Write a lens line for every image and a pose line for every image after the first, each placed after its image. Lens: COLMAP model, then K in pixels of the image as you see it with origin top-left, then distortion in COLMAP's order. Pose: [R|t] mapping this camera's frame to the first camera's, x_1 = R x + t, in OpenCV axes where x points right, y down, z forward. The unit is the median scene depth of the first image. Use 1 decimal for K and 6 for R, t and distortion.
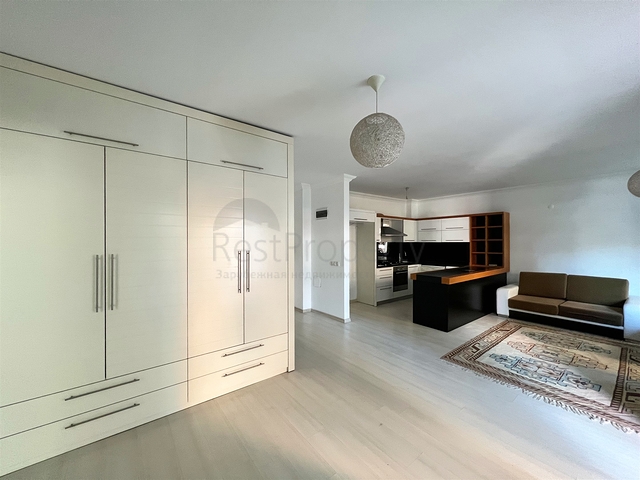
lens RADIAL K [[257.1, 0, 319.7], [0, 257.1, 240.7], [0, 0, 1]] dist [0.001945, 0.000665]
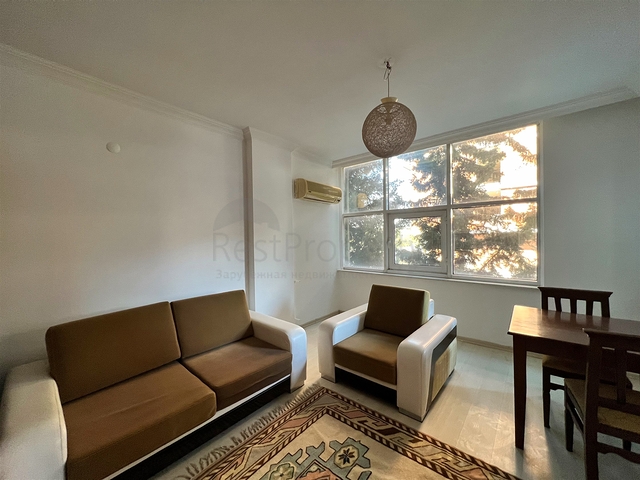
lens RADIAL K [[257.1, 0, 320.3], [0, 257.1, 240.0], [0, 0, 1]] dist [0.001945, 0.000665]
pose [[-0.207362, -0.006640, 0.978242, 0.414328], [0.011766, 0.999888, 0.009281, 0.017302], [-0.978193, 0.013434, -0.207261, 0.751478]]
